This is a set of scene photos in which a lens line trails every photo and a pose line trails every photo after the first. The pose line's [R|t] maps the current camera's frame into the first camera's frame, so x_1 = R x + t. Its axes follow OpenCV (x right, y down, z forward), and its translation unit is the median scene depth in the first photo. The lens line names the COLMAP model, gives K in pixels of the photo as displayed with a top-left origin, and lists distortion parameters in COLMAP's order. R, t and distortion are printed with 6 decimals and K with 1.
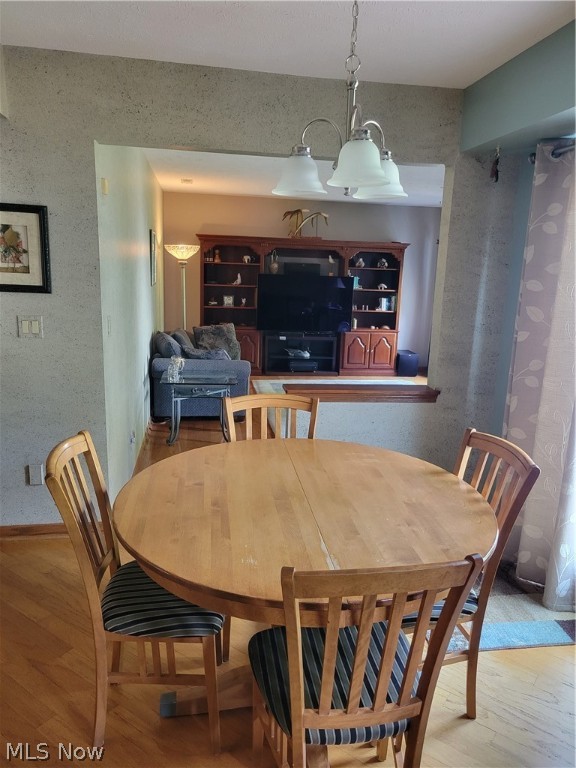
lens RADIAL K [[565.8, 0, 288.0], [0, 565.8, 384.0], [0, 0, 1]] dist [0.058649, -0.029507]
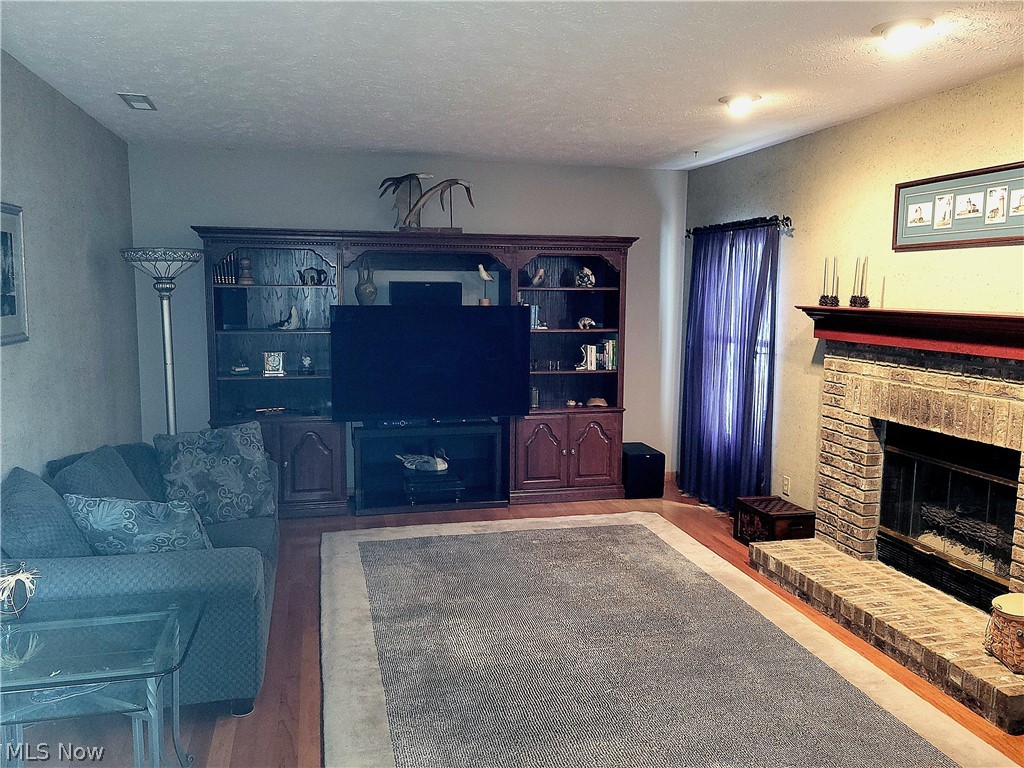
lens RADIAL K [[754.4, 0, 498.5], [0, 754.4, 383.3], [0, 0, 1]] dist [0.058649, -0.029507]
pose [[0.995767, -0.041714, 0.081897, 0.032327], [0.048613, 0.995267, -0.084140, -0.067444], [-0.077999, 0.087765, 0.993083, 0.353551]]
